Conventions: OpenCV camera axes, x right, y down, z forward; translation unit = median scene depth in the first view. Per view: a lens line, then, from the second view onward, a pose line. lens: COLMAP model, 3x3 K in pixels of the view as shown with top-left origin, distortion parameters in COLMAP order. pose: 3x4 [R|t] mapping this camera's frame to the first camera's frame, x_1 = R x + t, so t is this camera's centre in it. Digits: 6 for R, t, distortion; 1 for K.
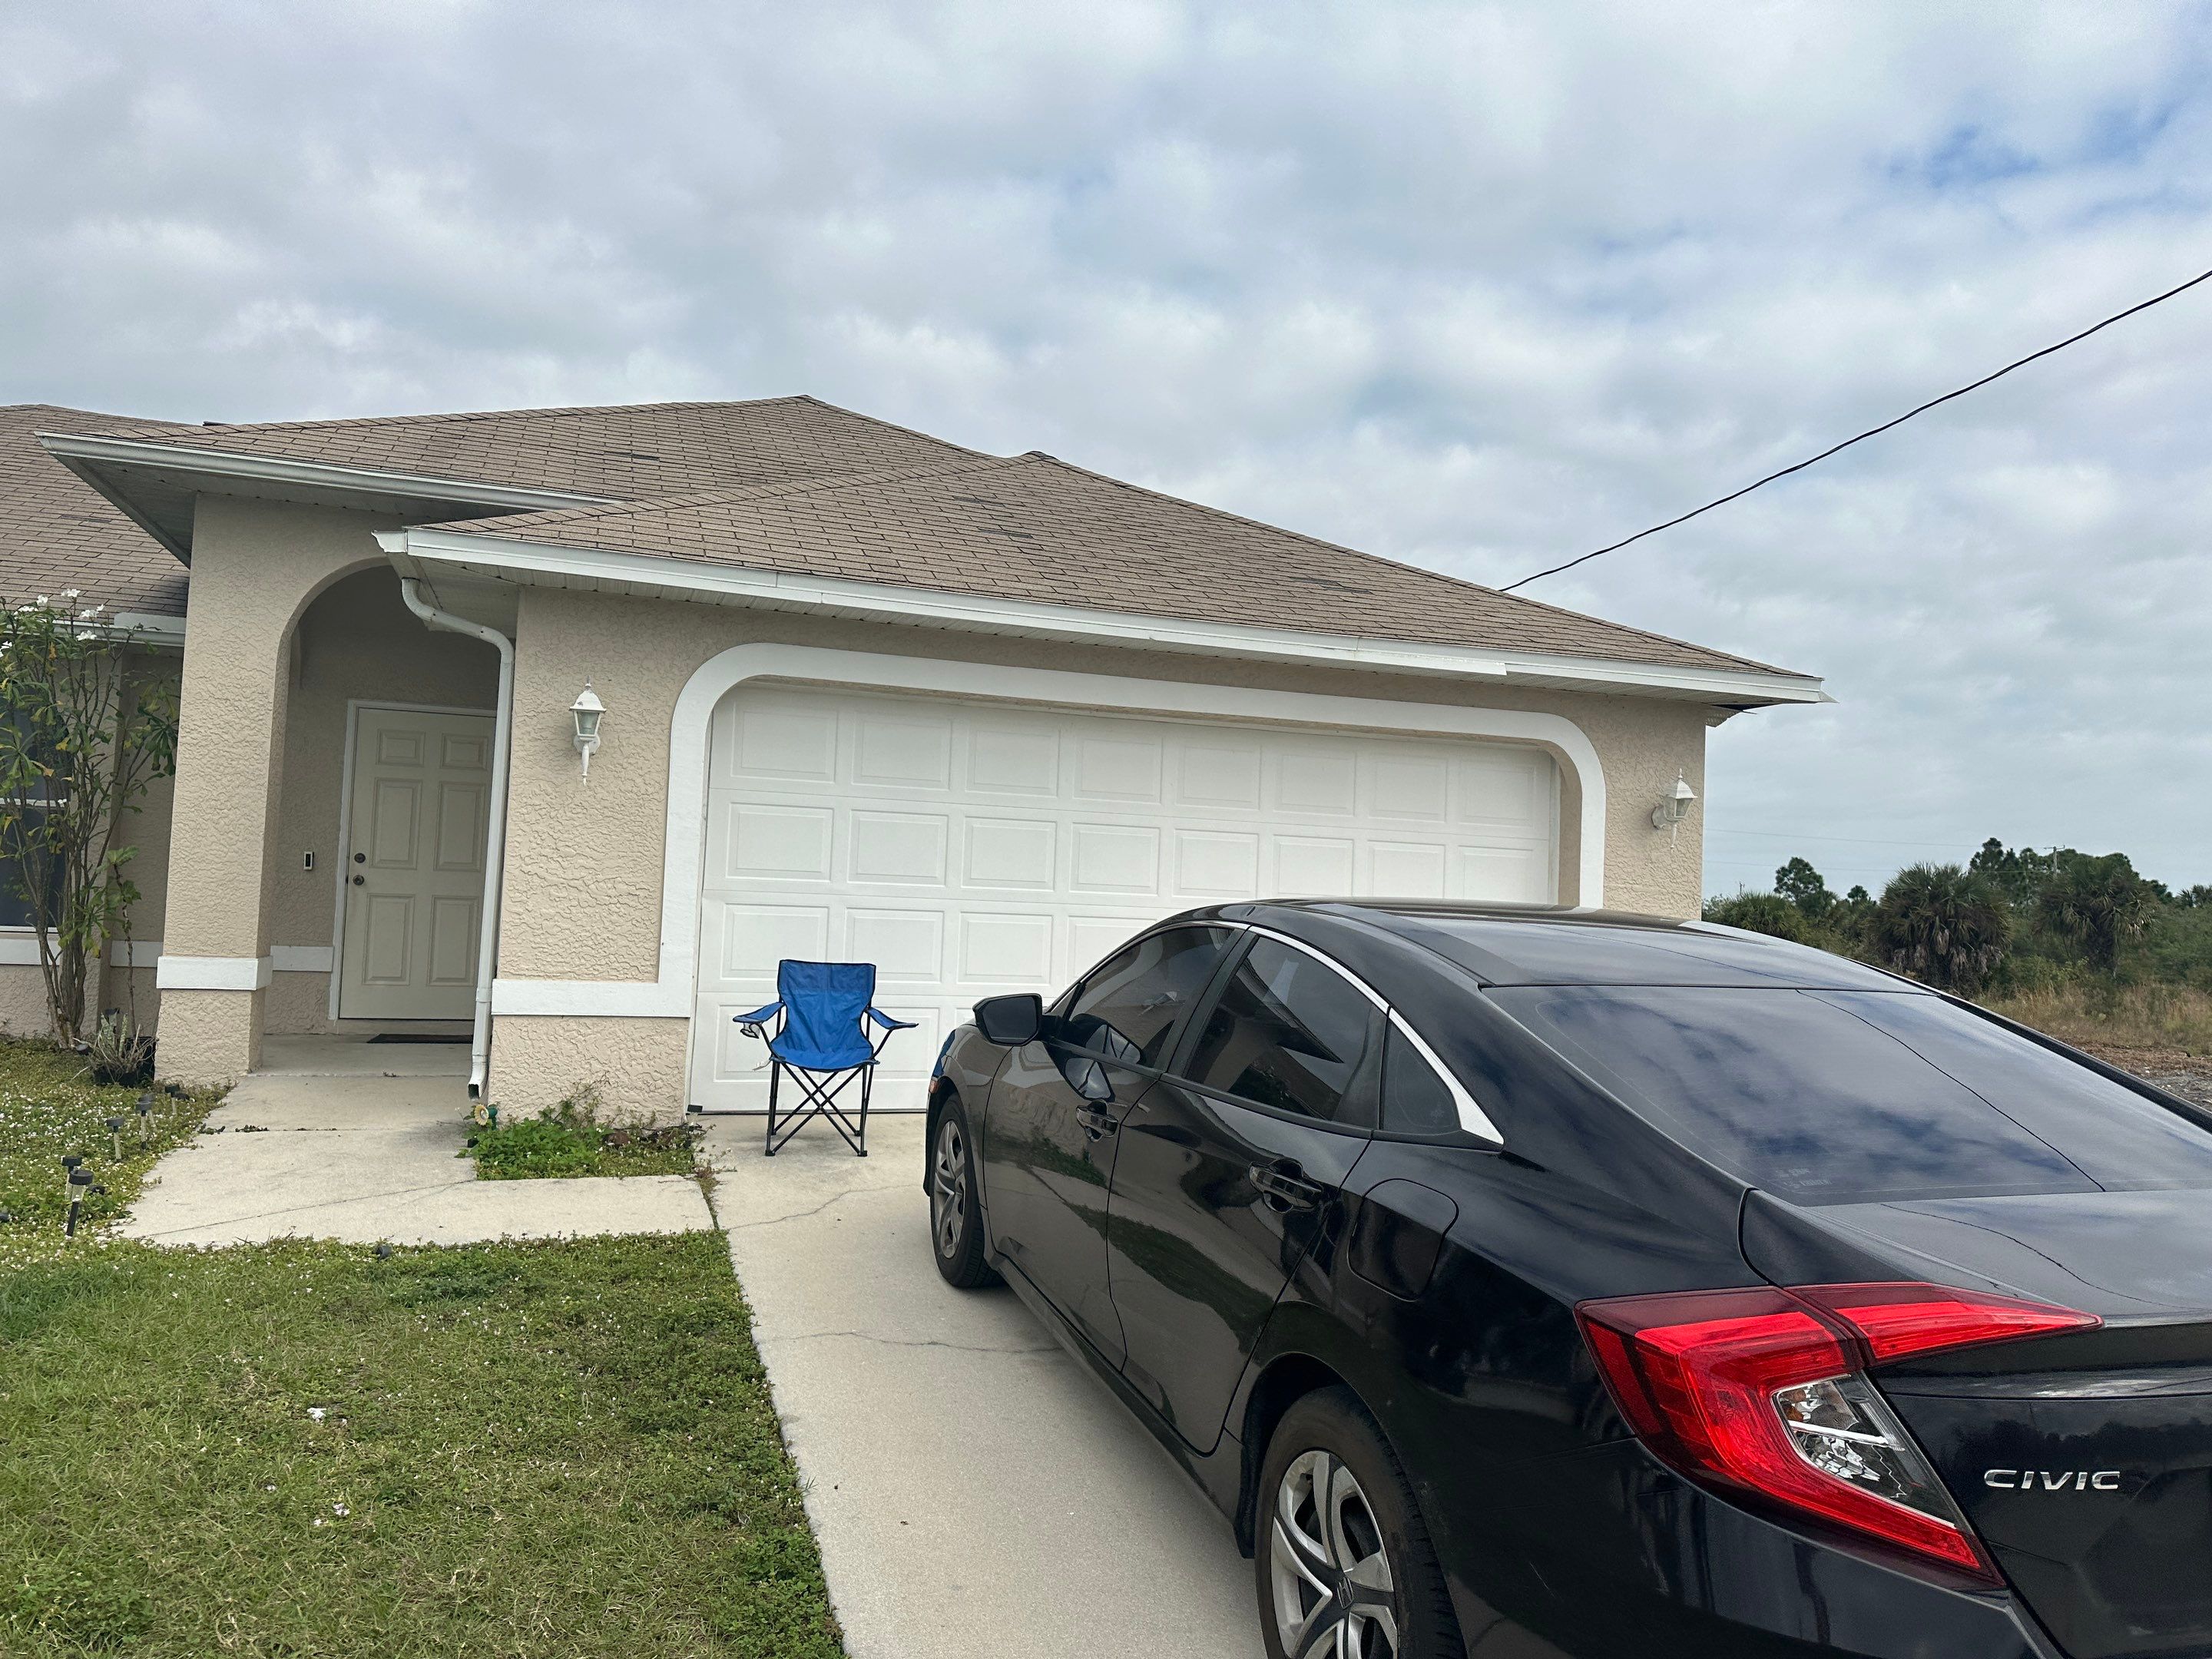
lens RADIAL K [[1537.0, 0, 1107.8], [0, 1537.0, 838.7], [0, 0, 1]] dist [0.069867, -0.077244]
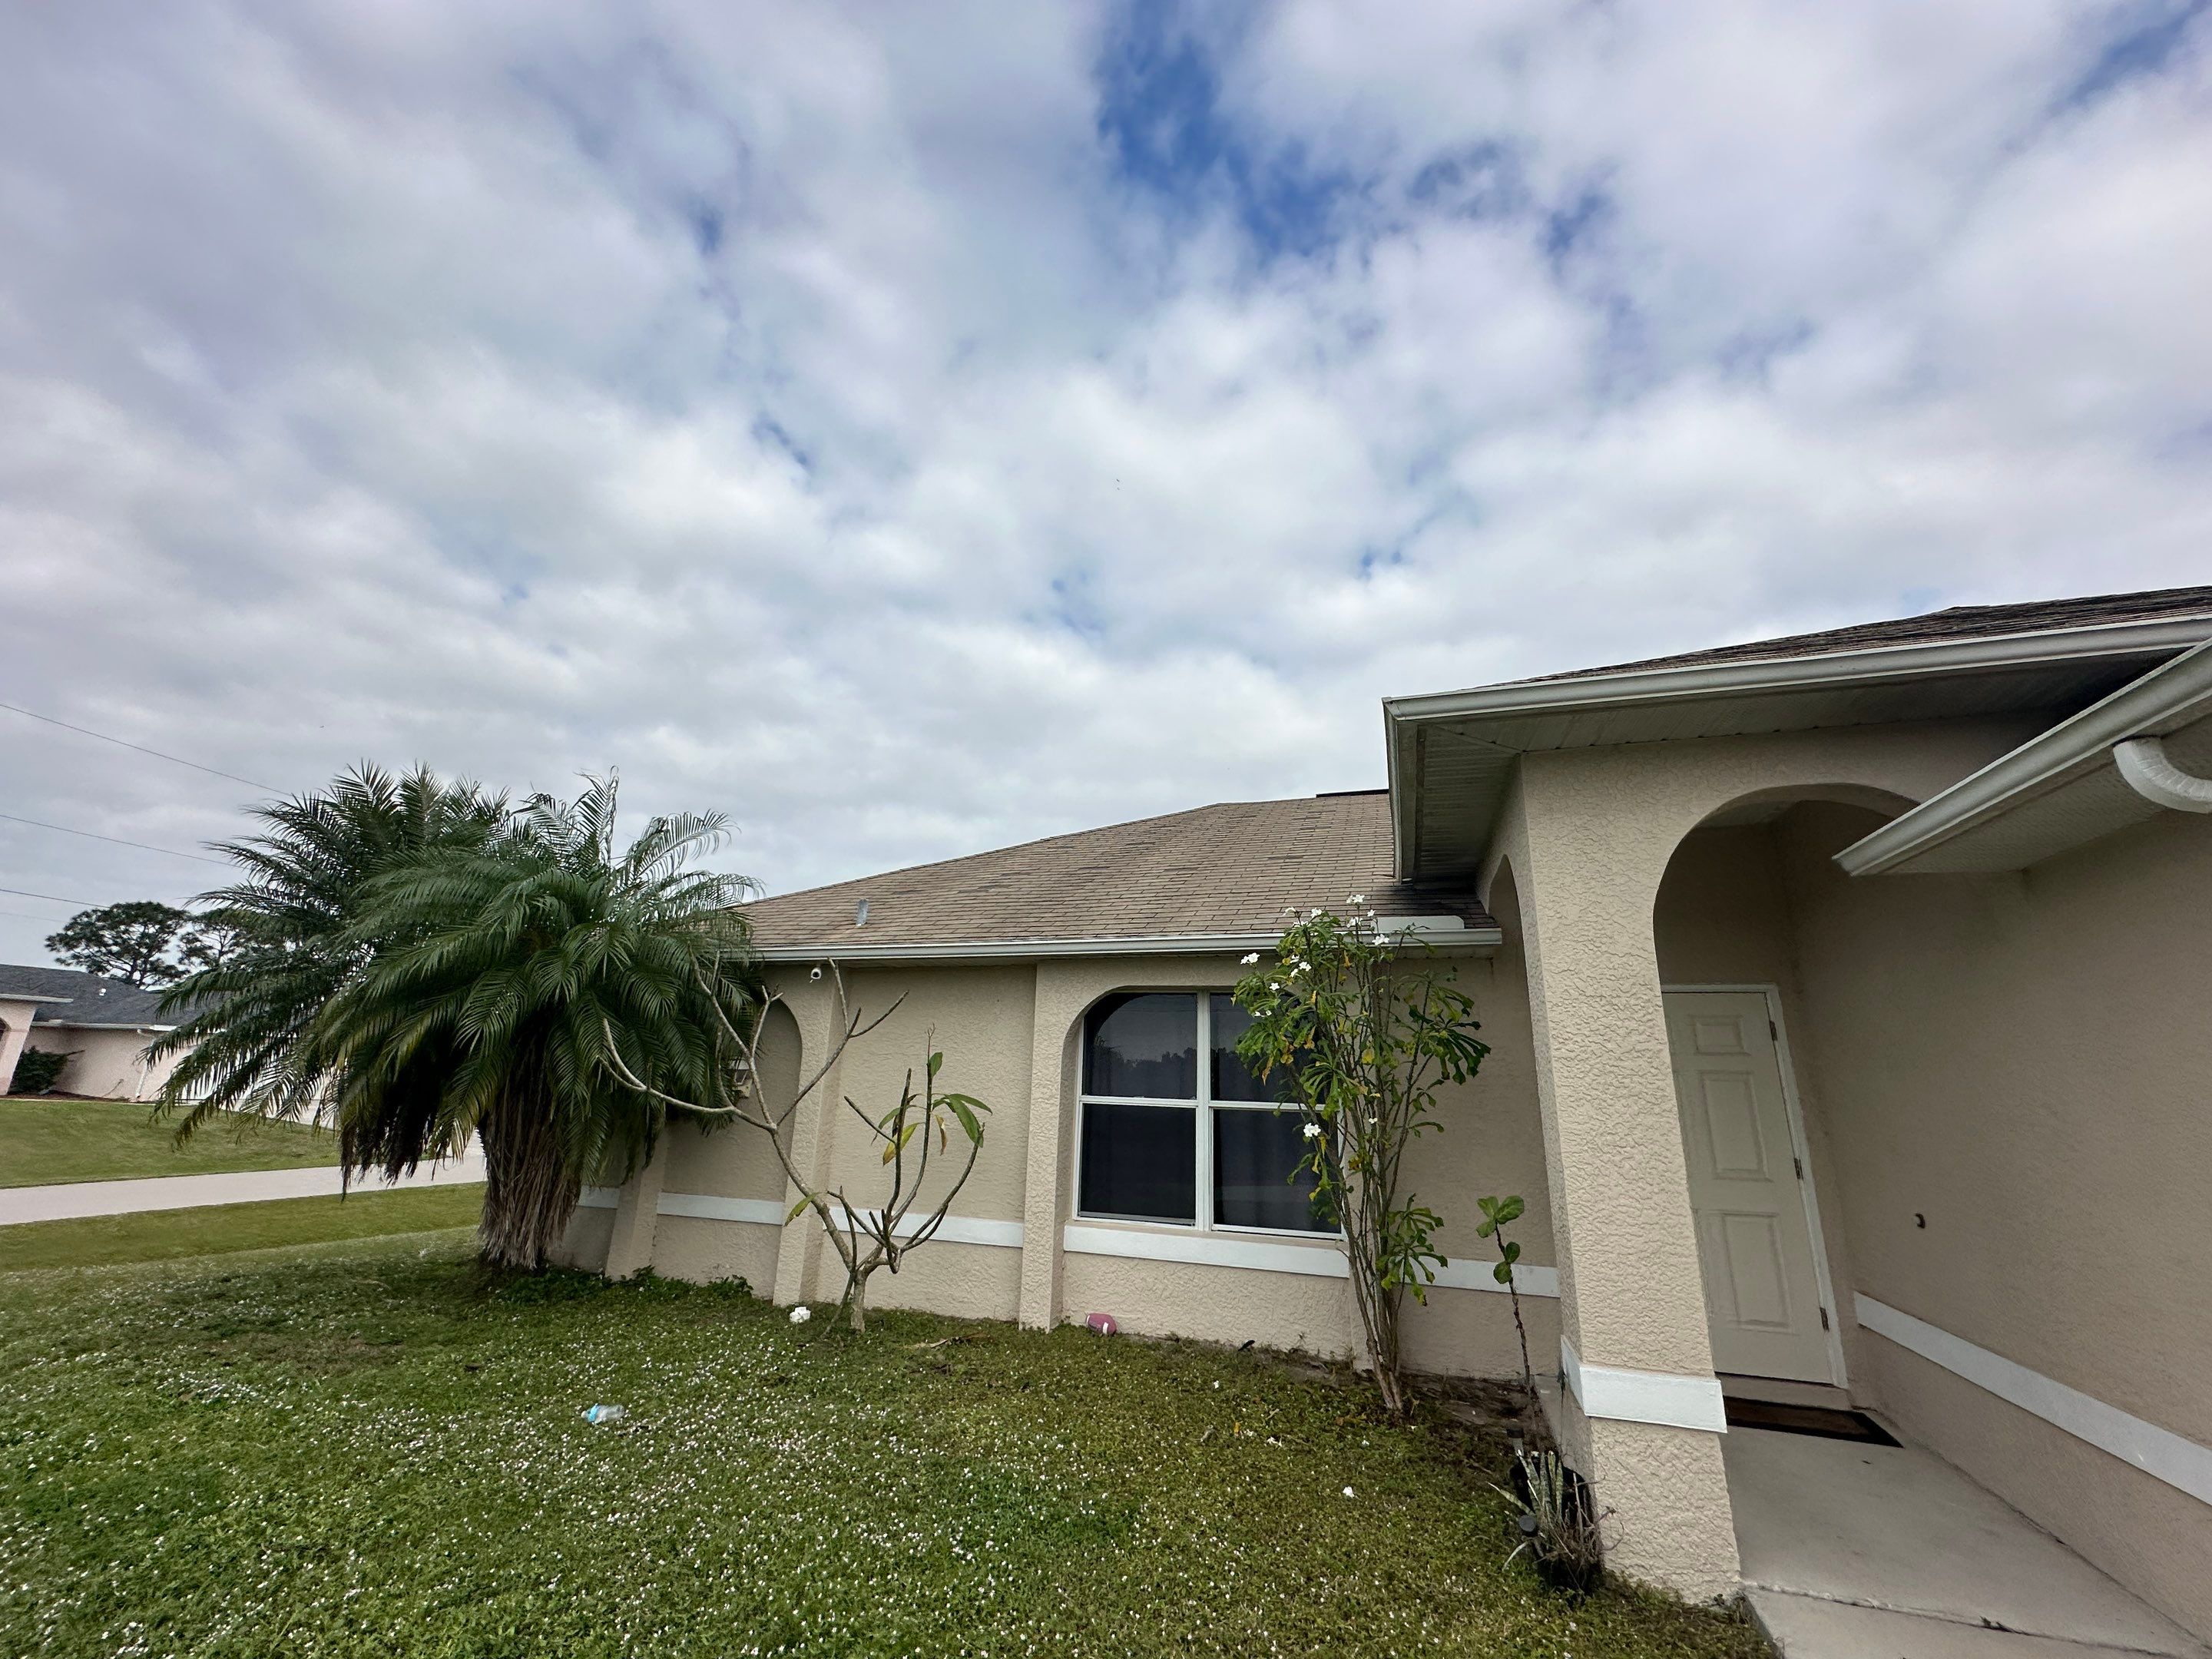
lens RADIAL K [[880.5, 0, 1106.0], [0, 880.5, 829.5], [0, 0, 1]] dist [-0.003114, -0.000490]
pose [[0.793675, -0.186632, -0.579007, -0.516580], [0.033252, 0.963664, -0.265039, -0.064627], [0.607433, 0.191102, 0.771042, 0.523619]]
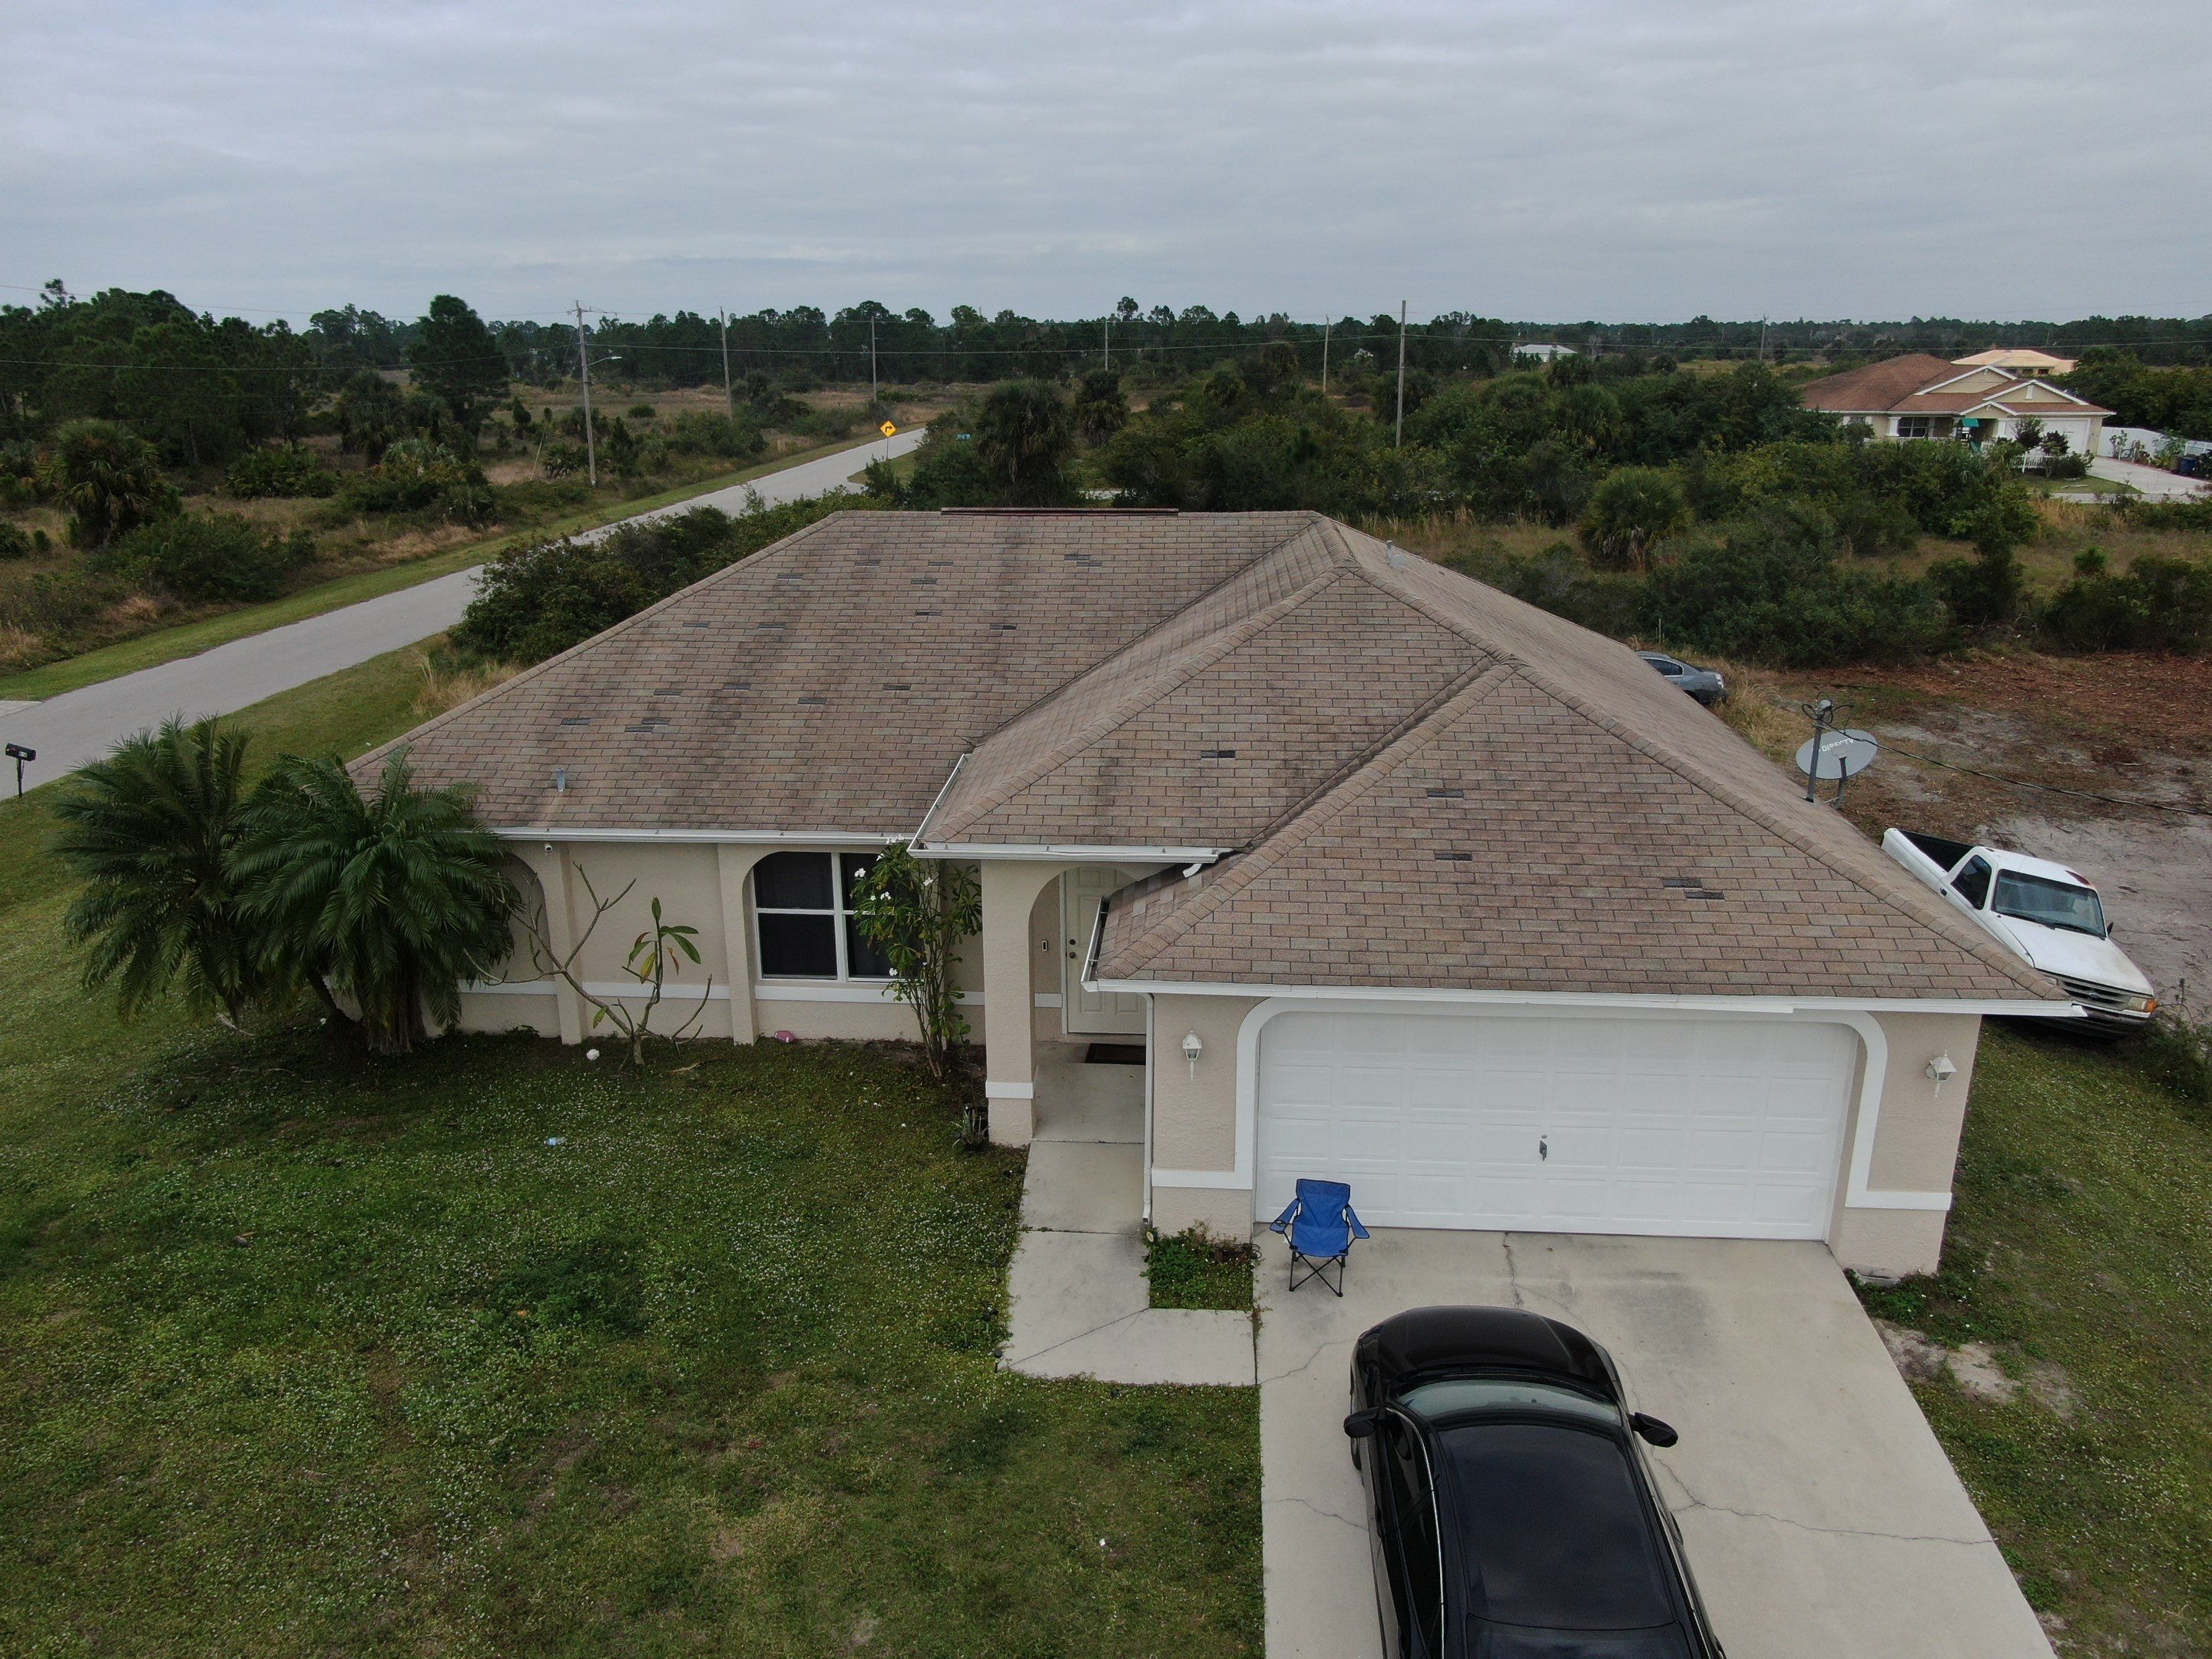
lens RADIAL K [[1582.4, 0, 1109.5], [0, 1582.4, 833.1], [0, 0, 1]] dist [-0.019795, 0.005014]
pose [[0.919276, 0.071510, -0.387063, 0.245724], [0.064038, 0.943085, 0.326327, -0.836148], [0.388369, -0.324772, 0.862376, -0.490619]]
